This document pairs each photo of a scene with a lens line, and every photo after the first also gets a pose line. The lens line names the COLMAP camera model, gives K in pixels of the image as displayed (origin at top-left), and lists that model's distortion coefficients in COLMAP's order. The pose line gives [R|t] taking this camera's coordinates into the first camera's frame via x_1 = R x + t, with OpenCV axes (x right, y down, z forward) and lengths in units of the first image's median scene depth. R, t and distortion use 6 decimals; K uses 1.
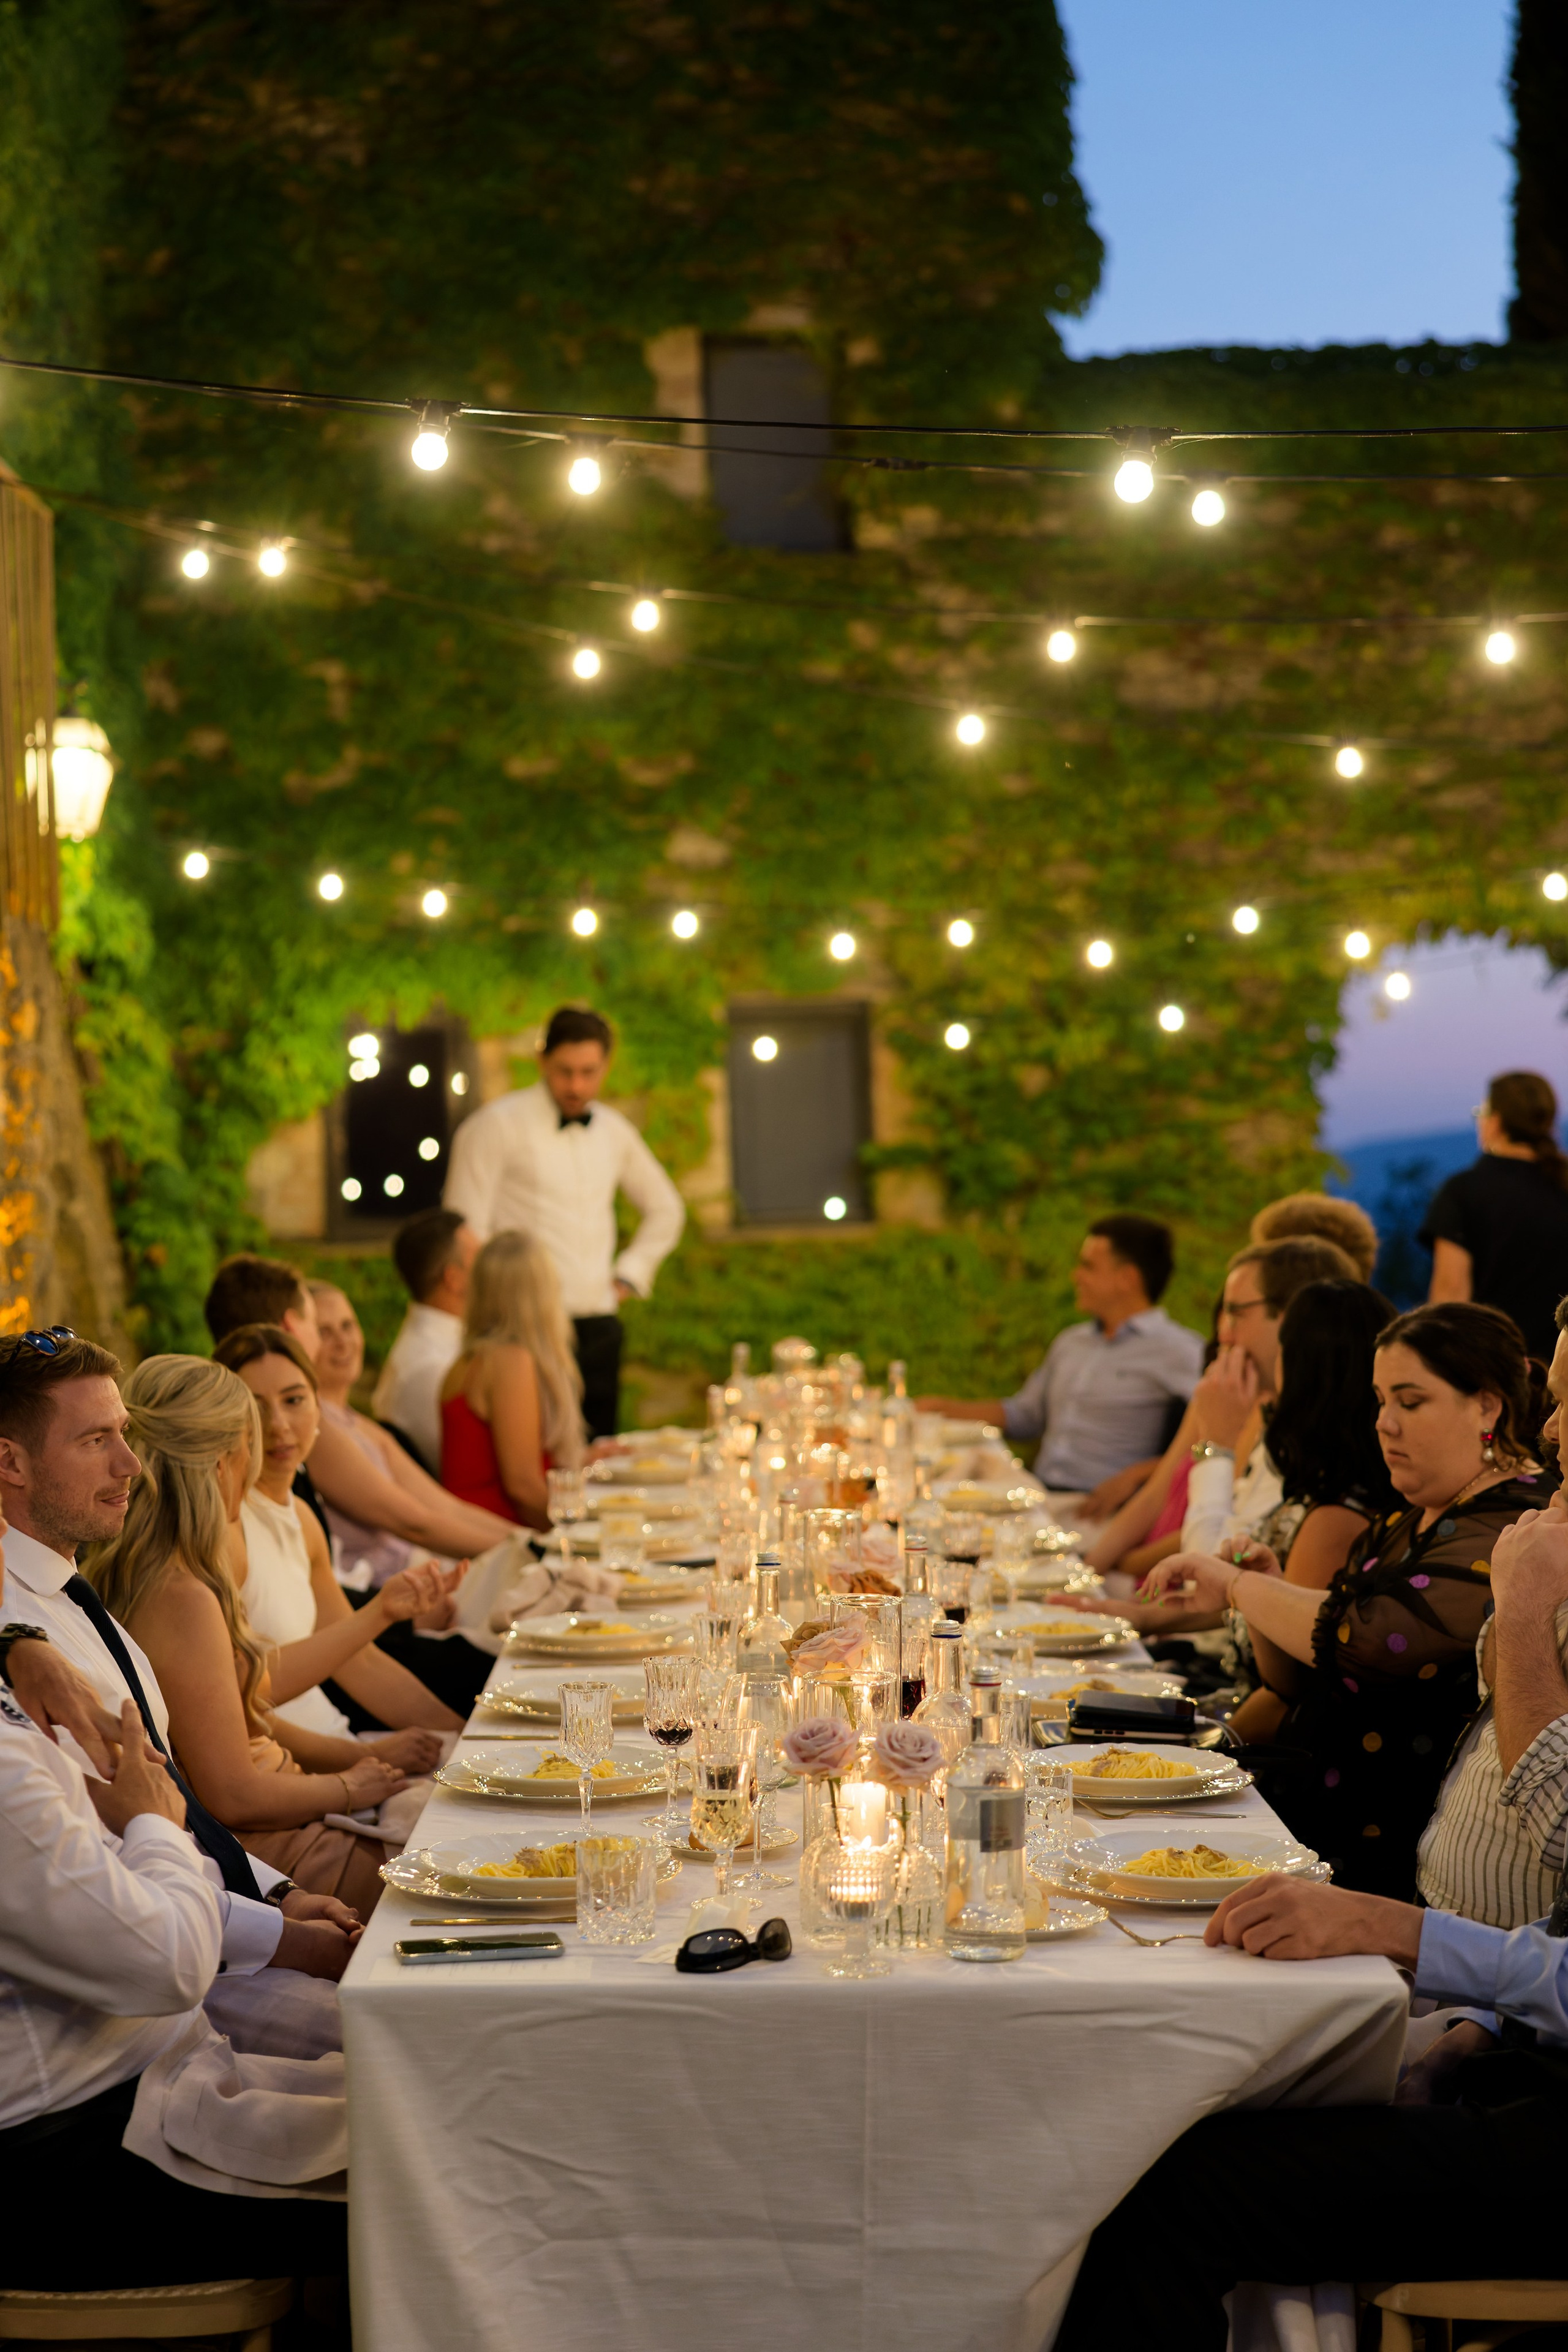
lens RADIAL K [[3719.4, 0, 784.0], [0, 3719.4, 1176.0], [0, 0, 1]] dist [0.048432, 0.104796]
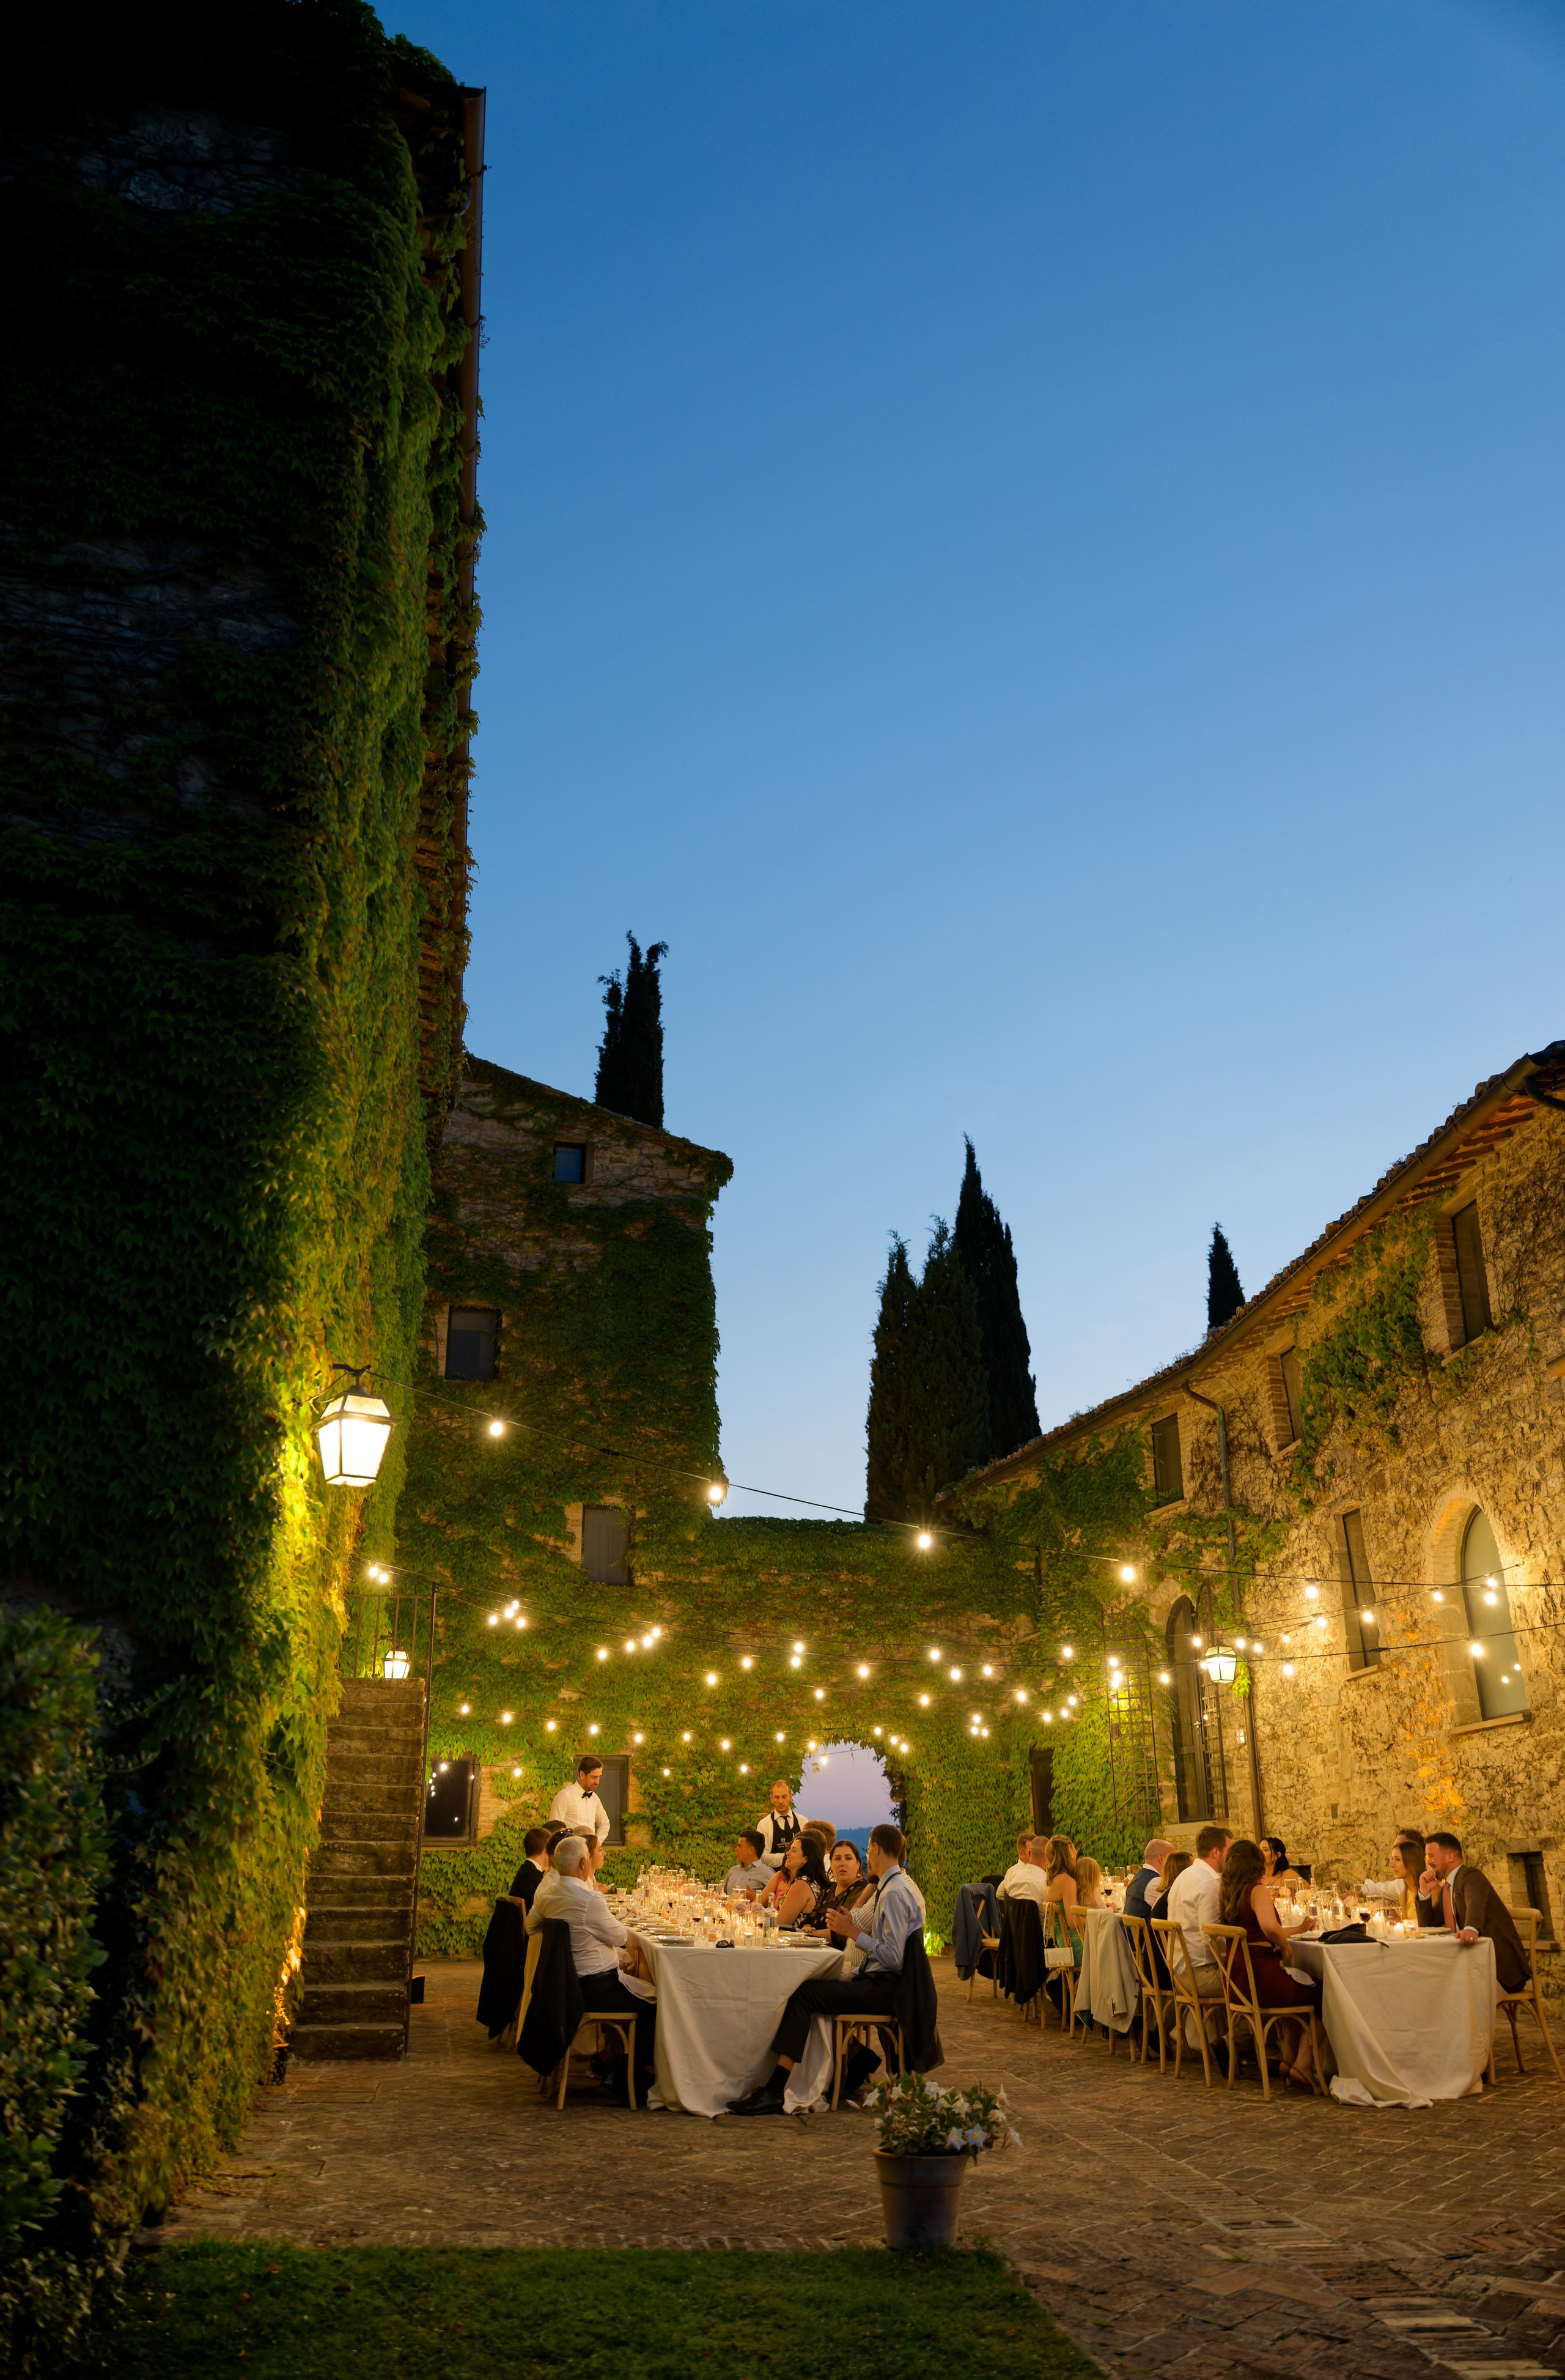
lens RADIAL K [[1798.8, 0, 789.0], [0, 1798.8, 1195.1], [0, 0, 1]] dist [0.022431, -0.000068]
pose [[0.987296, 0.085818, 0.133721, -0.071229], [-0.035169, 0.938750, -0.342799, 0.014486], [-0.154949, 0.333742, 0.929843, -0.360000]]
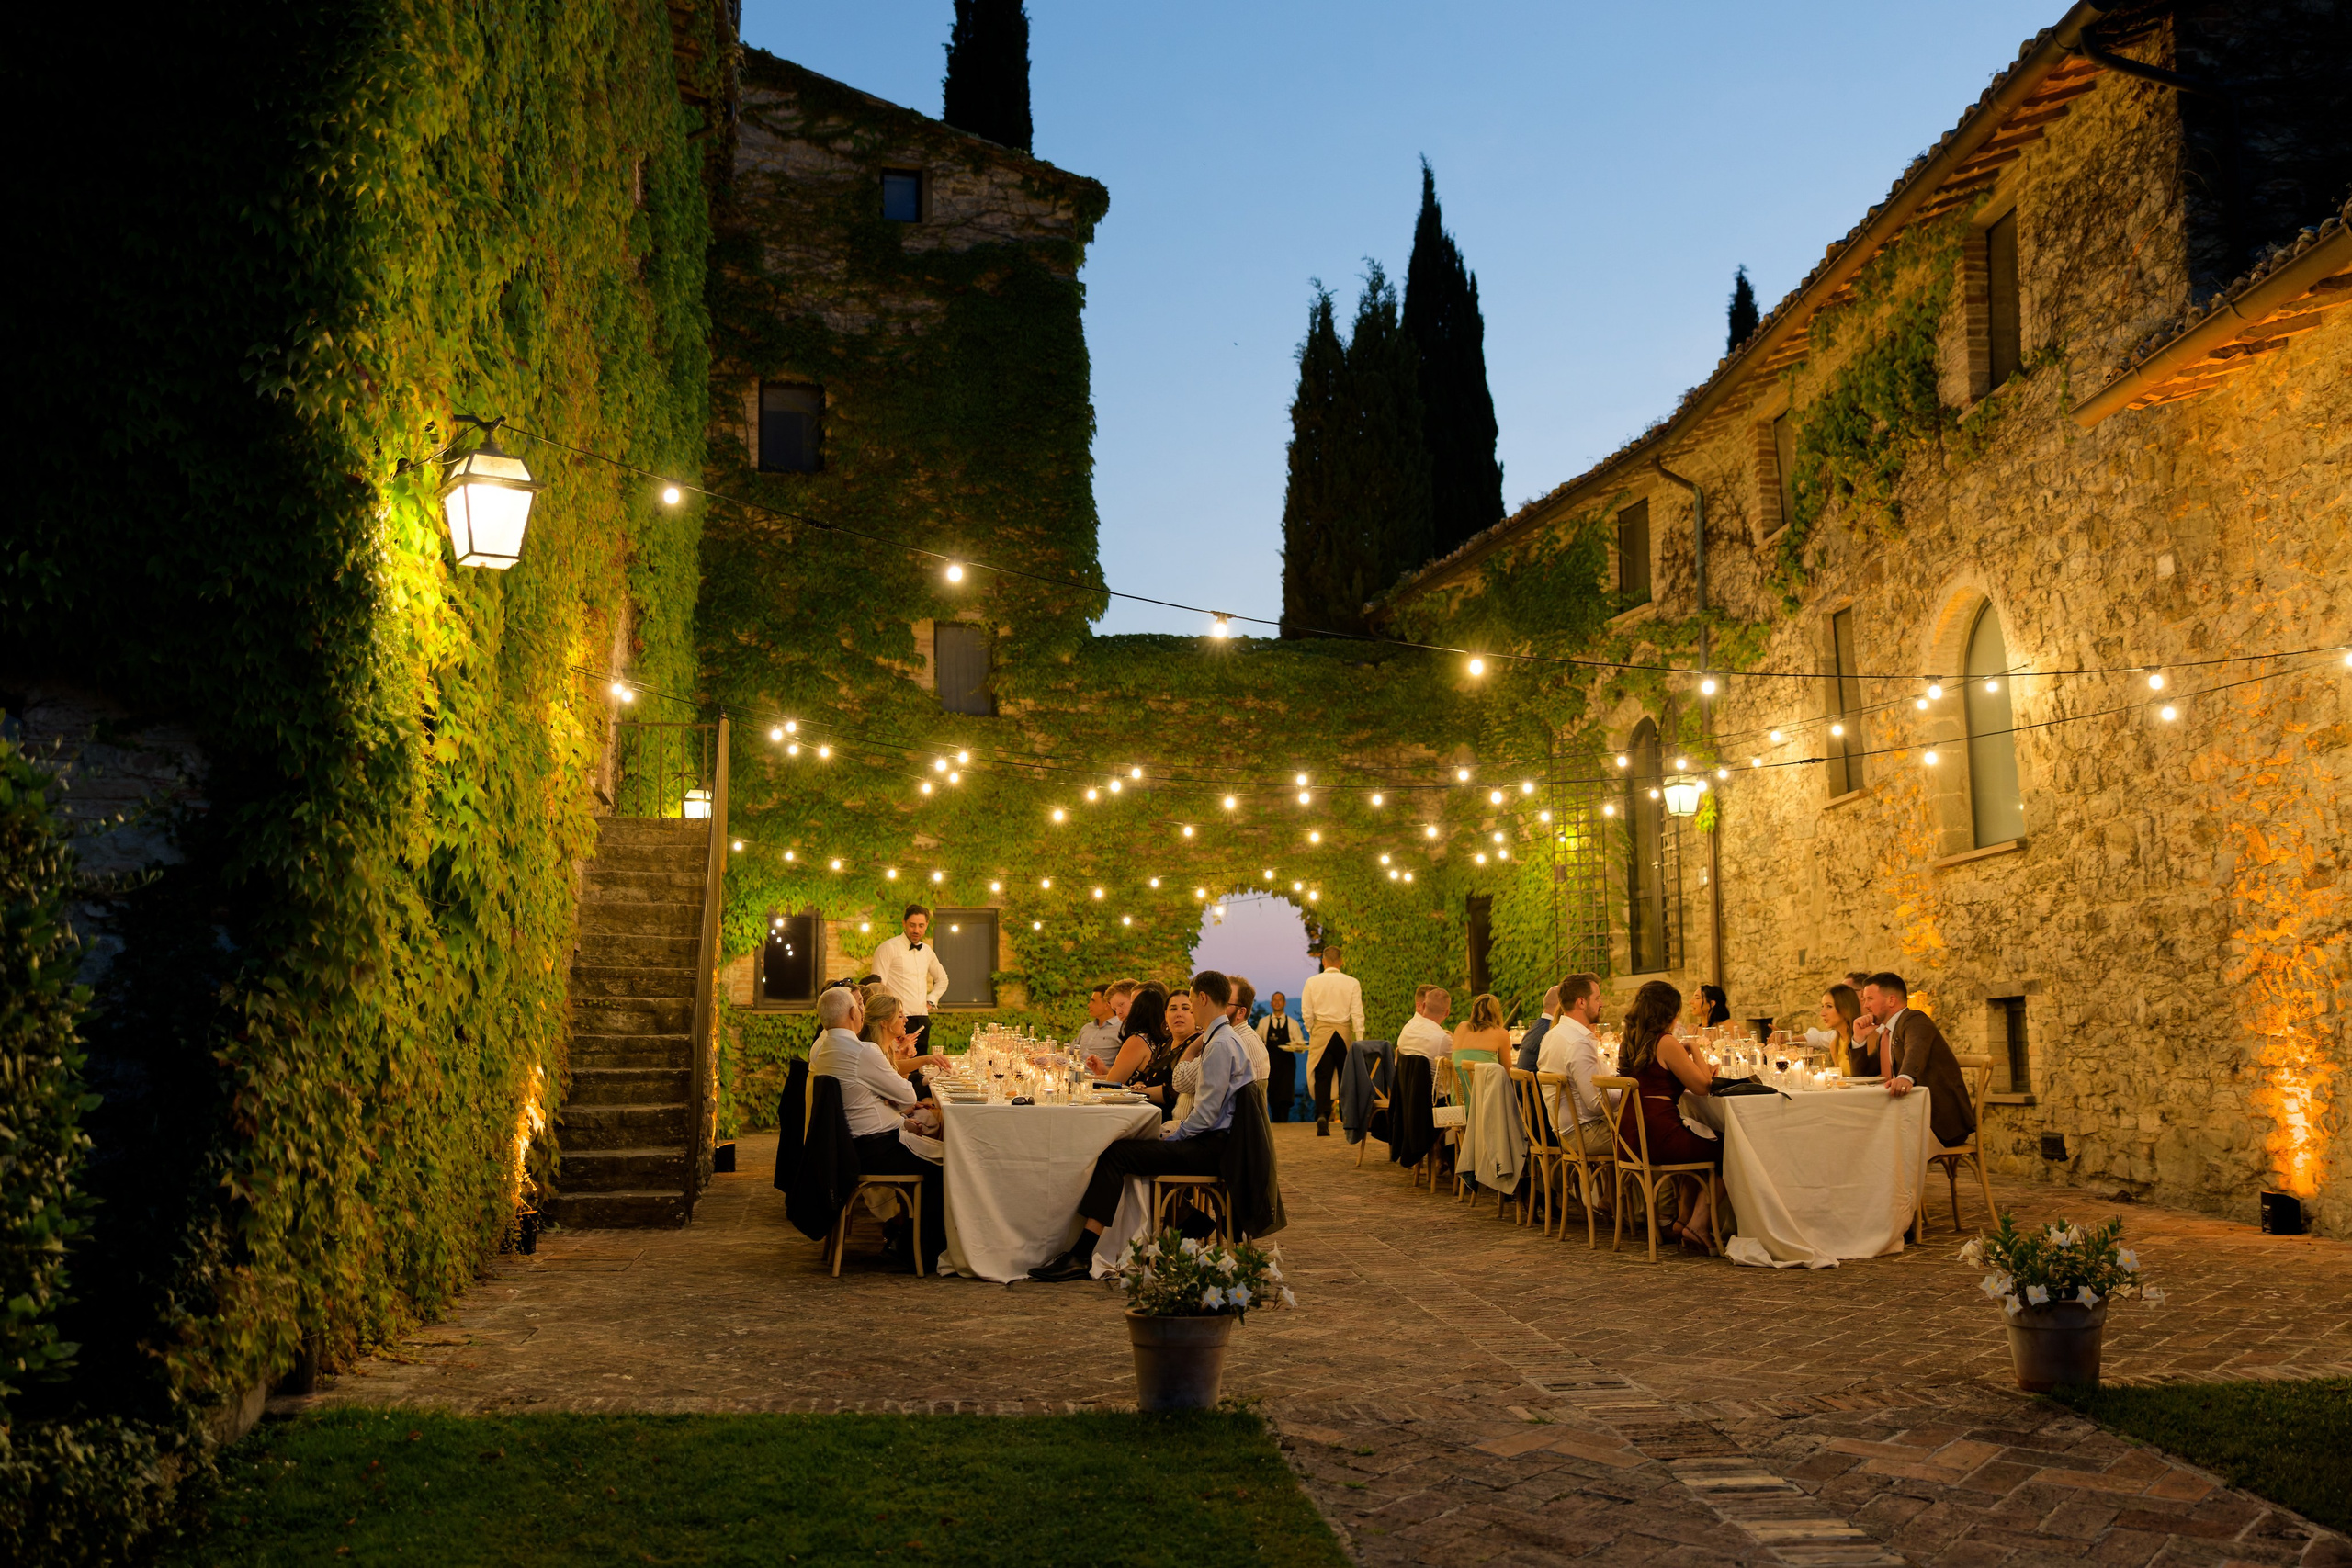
lens RADIAL K [[2167.1, 0, 1186.9], [0, 2167.1, 788.6], [0, 0, 1]] dist [0.042723, -0.002102]
pose [[0.991282, 0.039671, 0.125640, -0.032490], [-0.026253, 0.993944, -0.106708, 0.018551], [-0.129112, 0.102479, 0.986320, -0.346209]]
